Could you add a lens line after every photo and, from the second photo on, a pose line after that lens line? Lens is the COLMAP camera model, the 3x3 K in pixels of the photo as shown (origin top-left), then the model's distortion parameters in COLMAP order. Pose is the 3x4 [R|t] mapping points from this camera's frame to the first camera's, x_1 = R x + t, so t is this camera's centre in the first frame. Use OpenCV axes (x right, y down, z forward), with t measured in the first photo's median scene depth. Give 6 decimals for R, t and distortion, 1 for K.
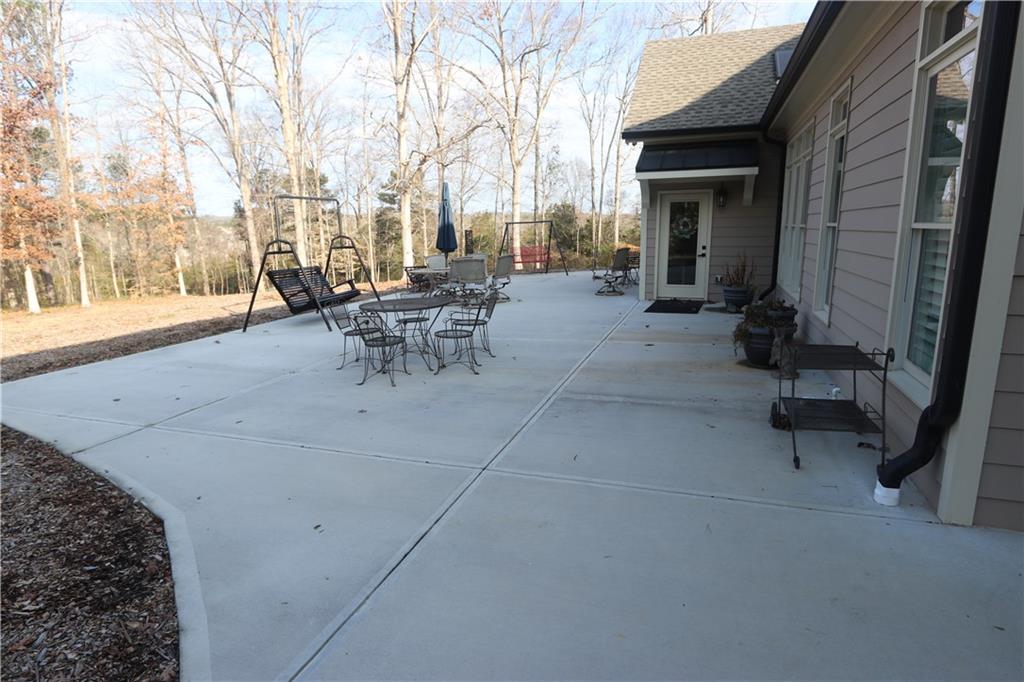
lens RADIAL K [[579.1, 0, 511.5], [0, 579.1, 338.5], [0, 0, 1]] dist [-0.002207, -0.000465]
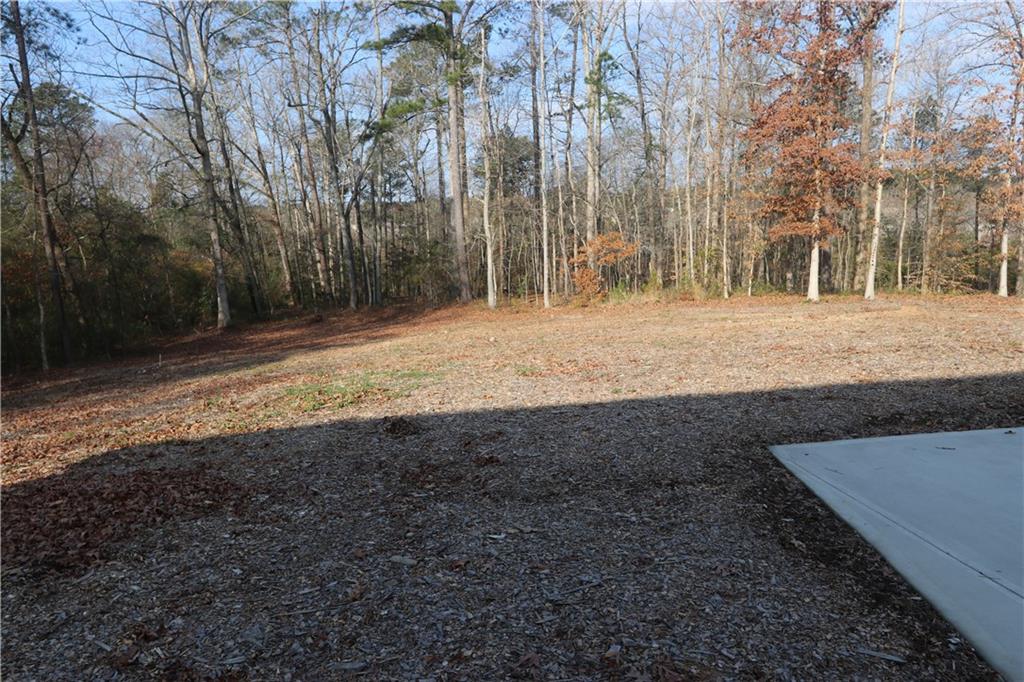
lens RADIAL K [[729.8, 0, 512.9], [0, 729.8, 340.8], [0, 0, 1]] dist [-0.001896, -0.000095]
pose [[0.504488, 0.148399, -0.850570, -0.154703], [-0.143707, 0.985810, 0.086759, -0.016839], [0.851376, 0.078465, 0.518655, 0.108968]]
